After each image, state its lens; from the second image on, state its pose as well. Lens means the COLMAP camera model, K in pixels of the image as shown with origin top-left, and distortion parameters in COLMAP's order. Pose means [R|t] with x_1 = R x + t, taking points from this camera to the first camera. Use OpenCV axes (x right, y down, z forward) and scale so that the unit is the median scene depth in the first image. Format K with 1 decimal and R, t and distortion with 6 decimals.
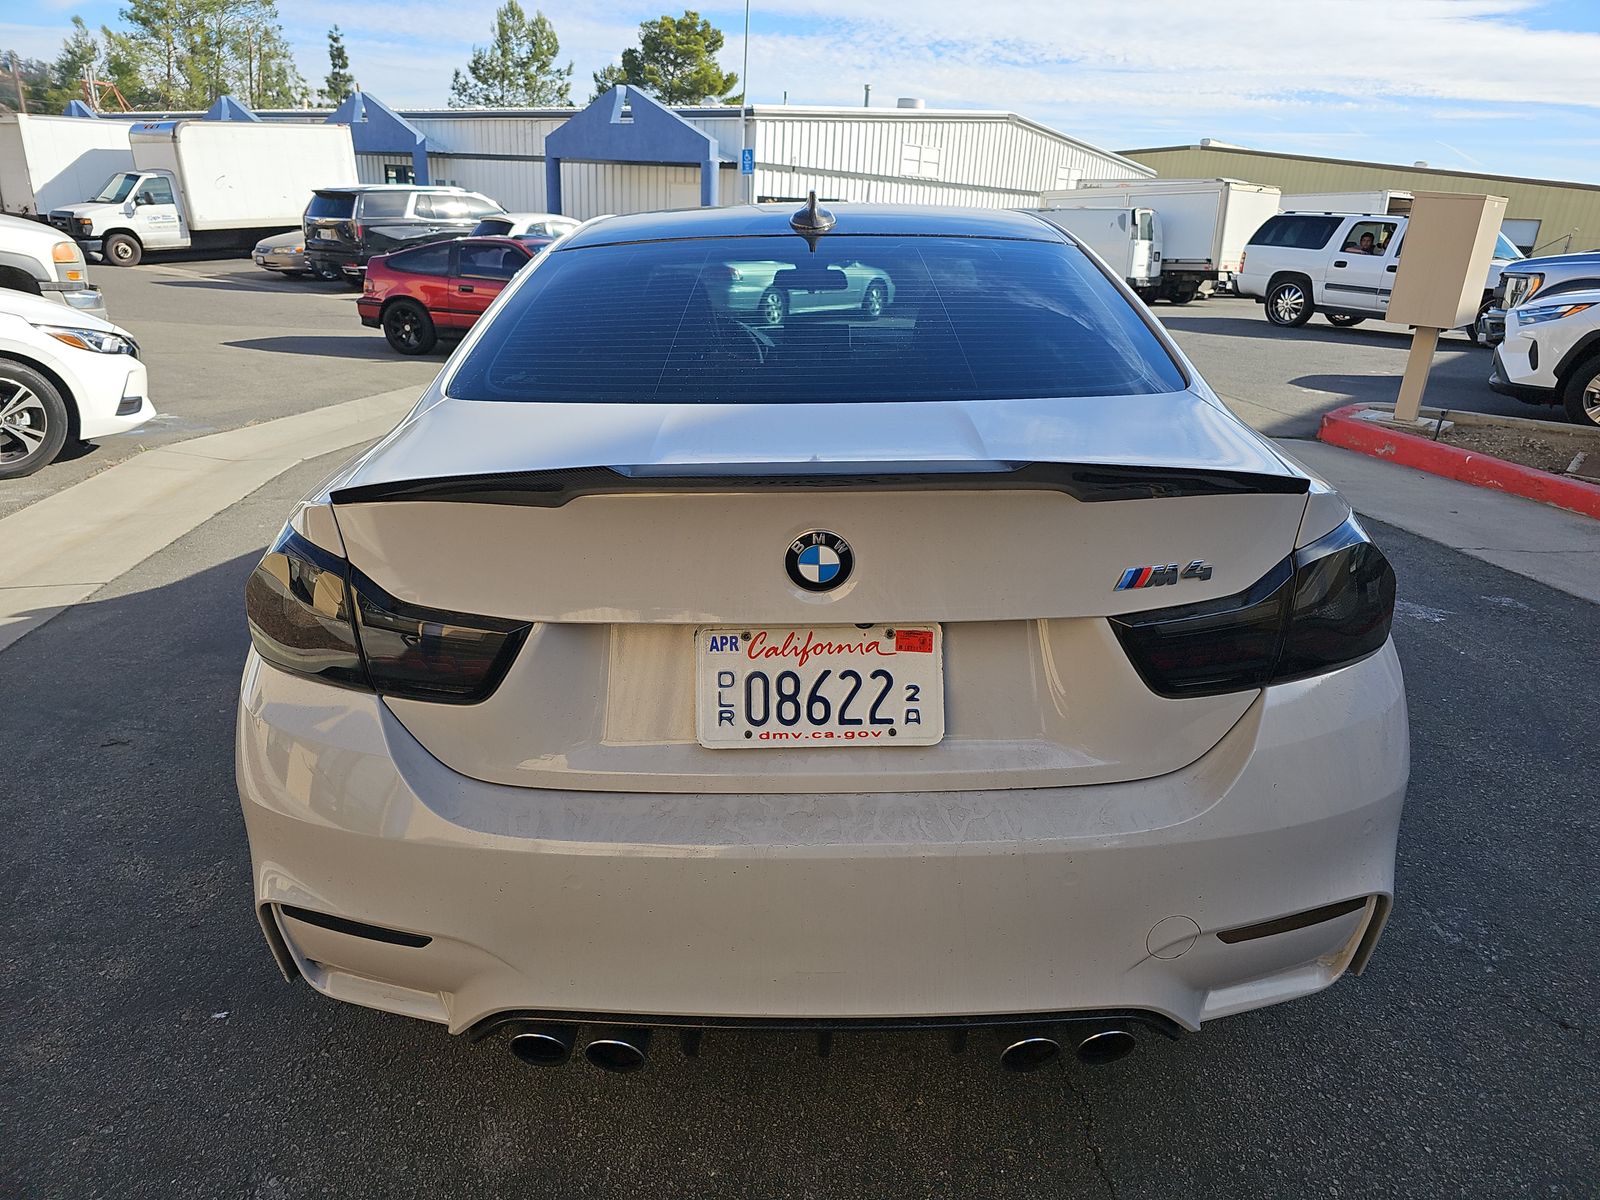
lens RADIAL K [[1090.2, 0, 800.0], [0, 1090.2, 600.0], [0, 0, 1]] dist [0.040287, -0.024442]
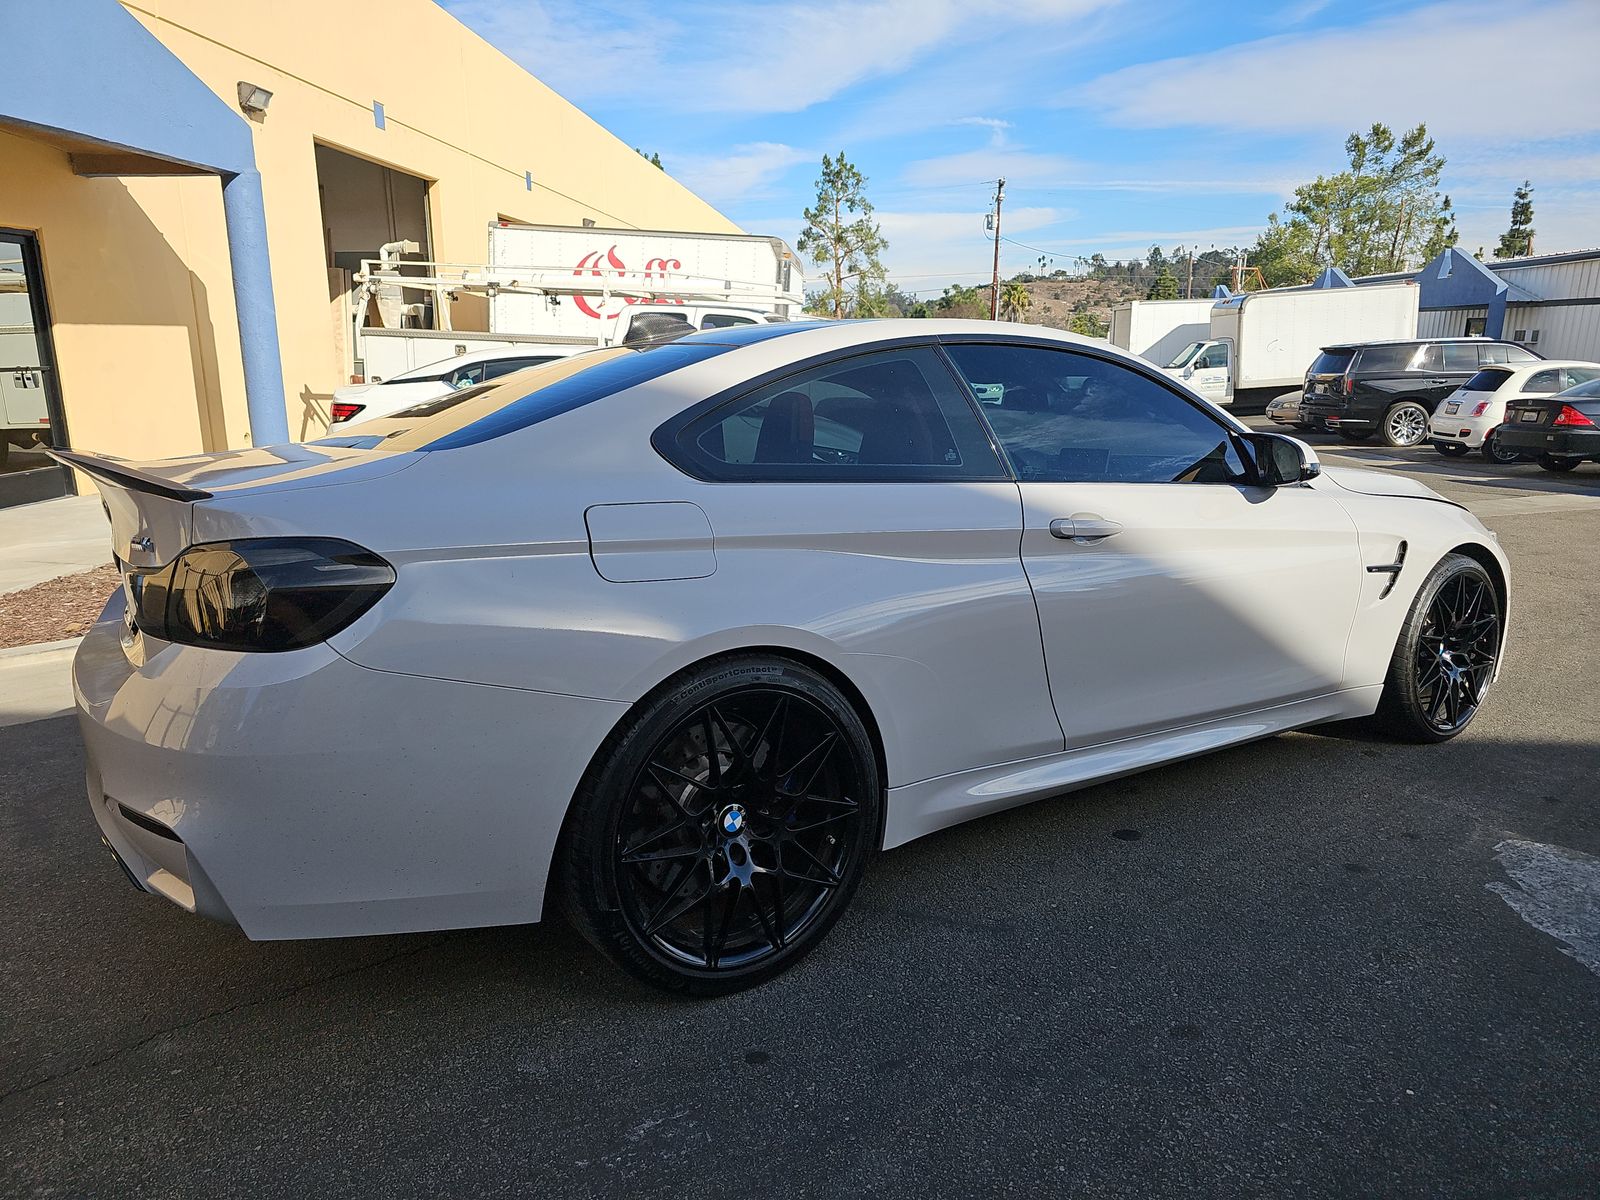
lens RADIAL K [[1090.2, 0, 800.0], [0, 1090.2, 600.0], [0, 0, 1]] dist [0.040287, -0.024442]
pose [[0.586557, 0.142305, -0.797308, 0.095934], [-0.249347, 0.968356, -0.010604, -0.008028], [0.770570, 0.205026, 0.603479, 0.037593]]
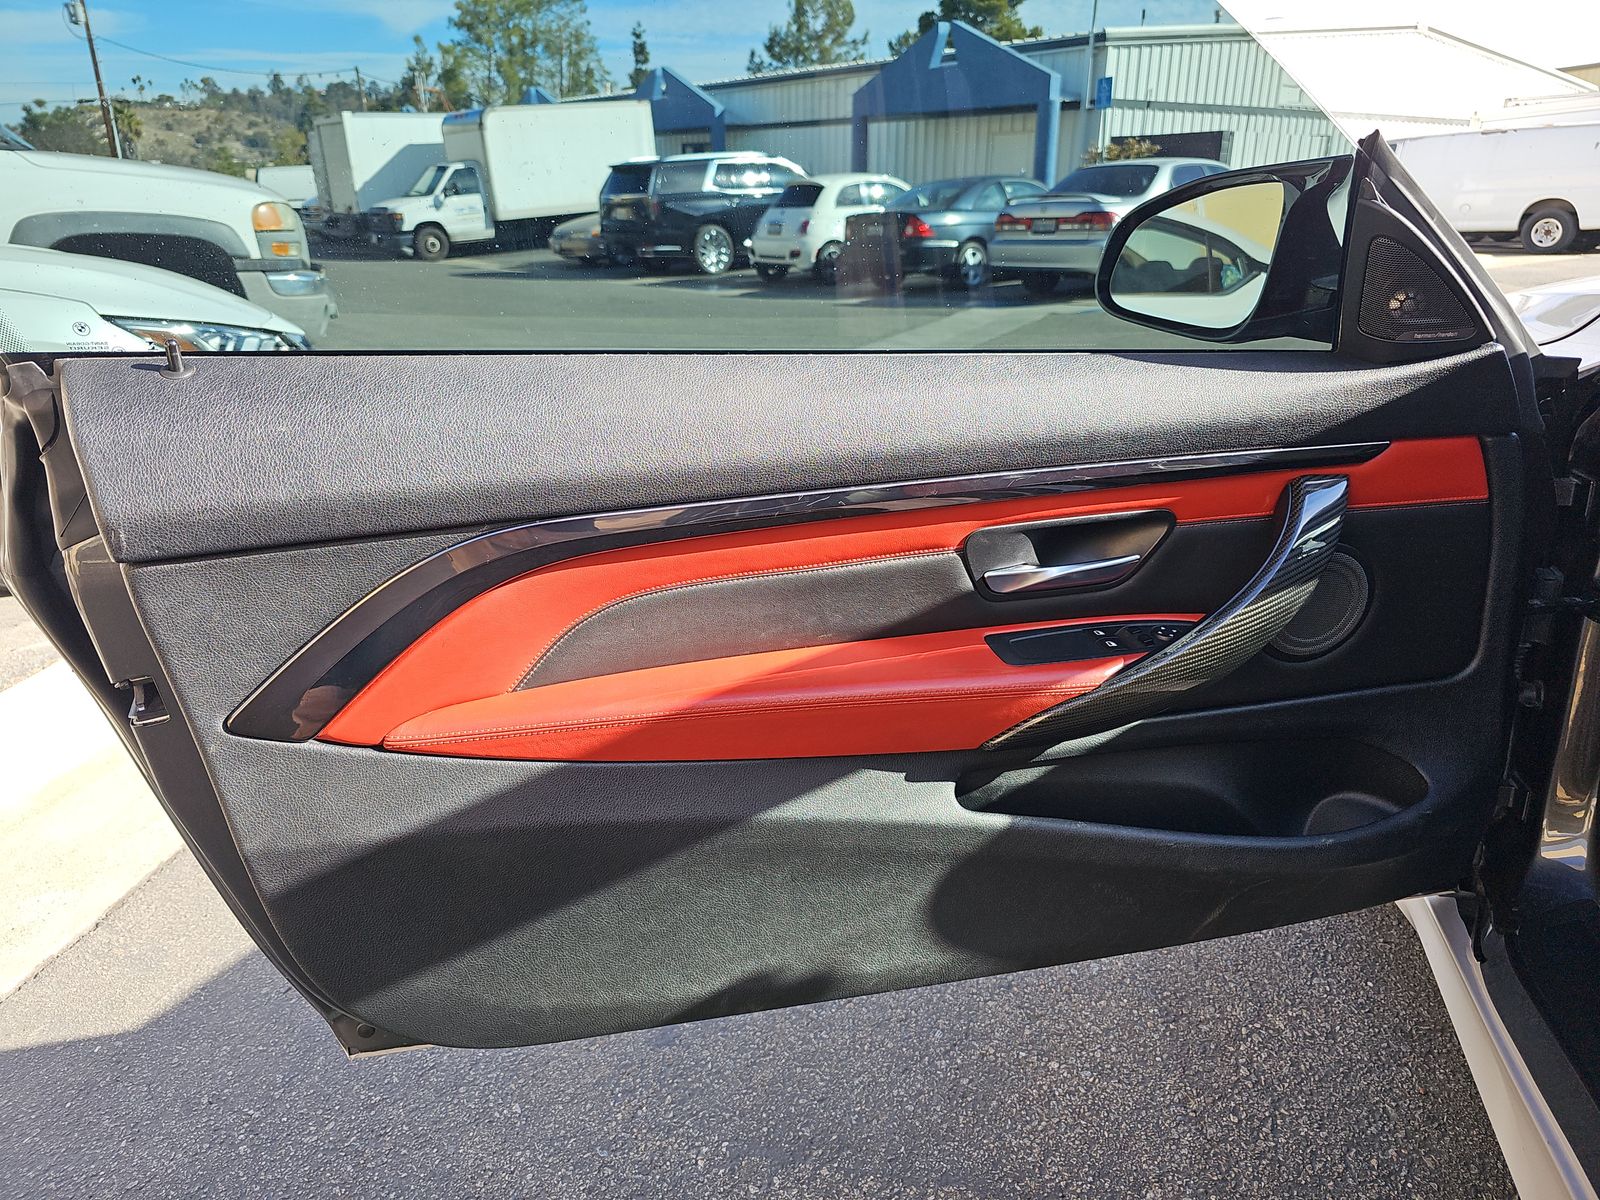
lens RADIAL K [[1090.2, 0, 800.0], [0, 1090.2, 600.0], [0, 0, 1]] dist [0.040287, -0.024442]
pose [[0.970607, 0.033048, -0.238388, -0.044468], [-0.028870, 0.999363, 0.020997, -0.026352], [0.238930, -0.013498, 0.970943, 0.111056]]
